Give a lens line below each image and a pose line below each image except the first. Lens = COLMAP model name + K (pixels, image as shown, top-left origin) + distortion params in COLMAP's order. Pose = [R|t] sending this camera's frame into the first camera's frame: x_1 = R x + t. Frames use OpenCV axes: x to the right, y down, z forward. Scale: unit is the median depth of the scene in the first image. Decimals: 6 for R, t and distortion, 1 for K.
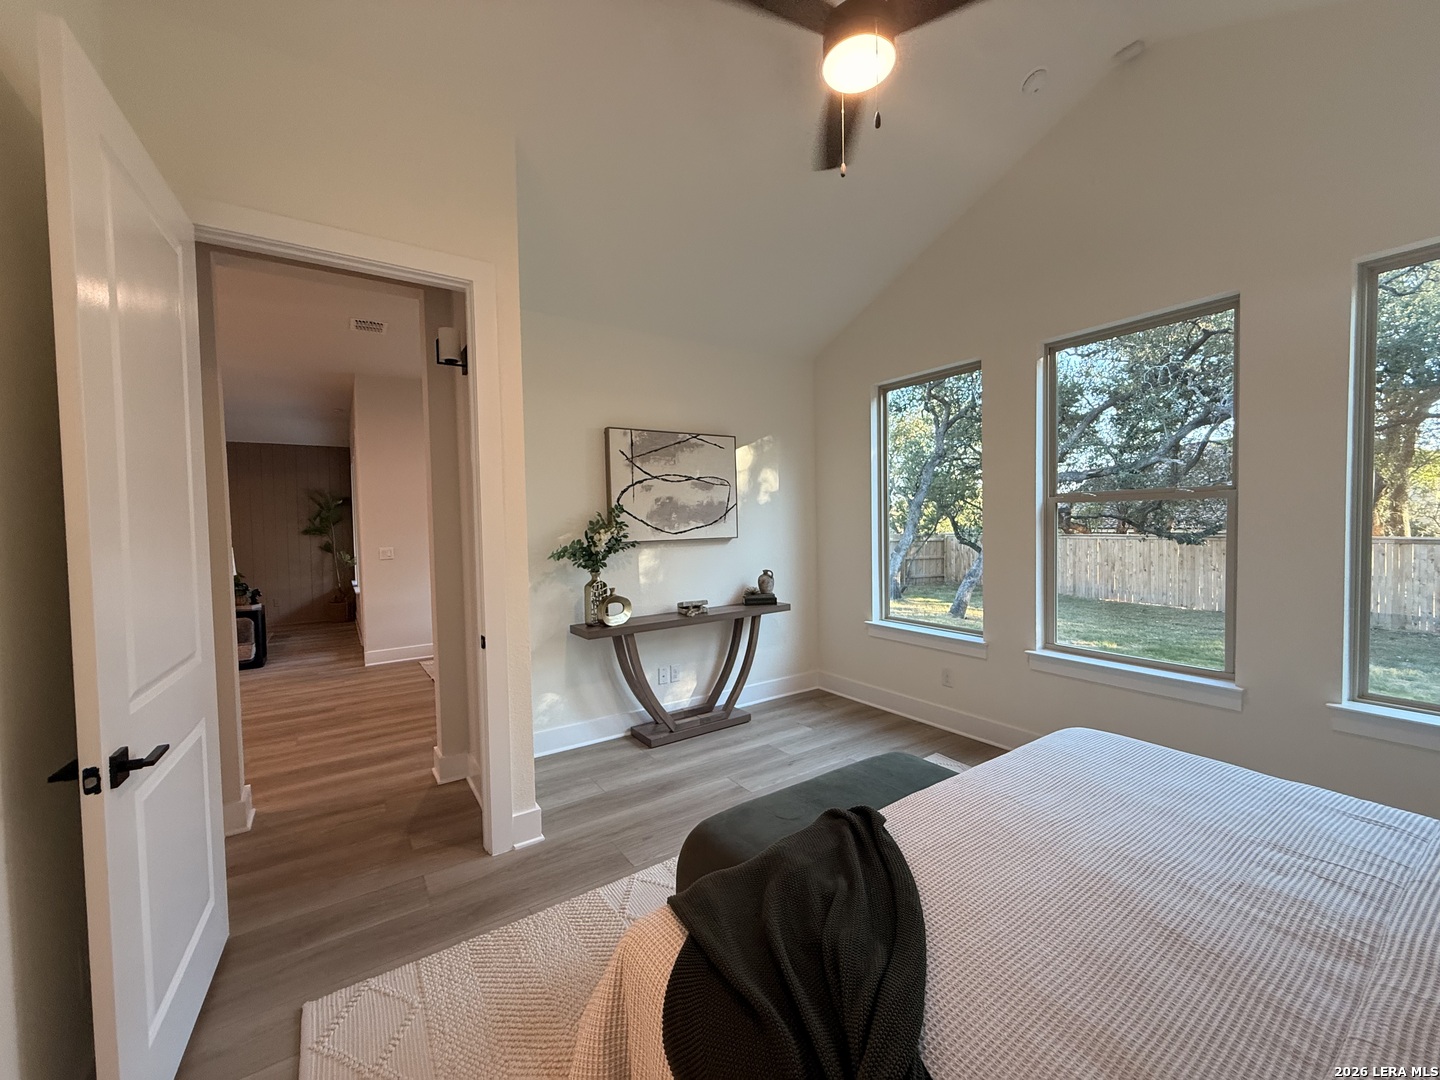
lens RADIAL K [[573.5, 0, 720.0], [0, 573.5, 540.0], [0, 0, 1]] dist [-0.000671, -0.000234]
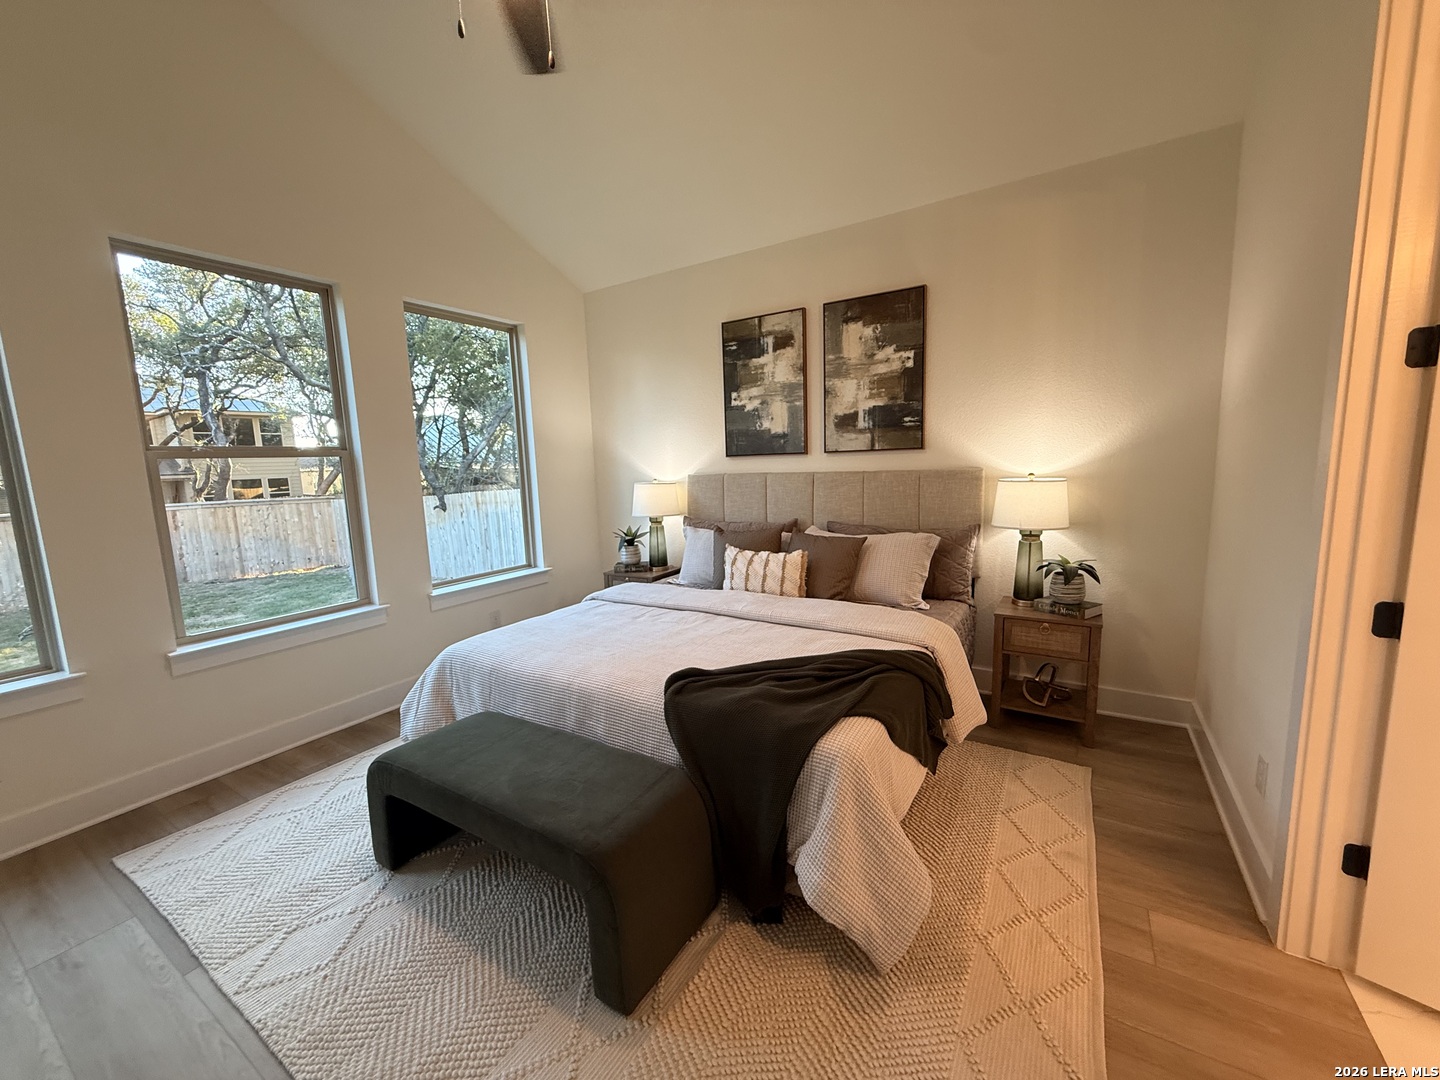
lens RADIAL K [[573.5, 0, 720.0], [0, 573.5, 540.0], [0, 0, 1]] dist [-0.000671, -0.000234]
pose [[-0.393256, -0.097390, 0.914256, -0.728759], [0.076159, 0.987507, 0.137952, -0.010429], [-0.916269, 0.123880, -0.380926, 1.024004]]
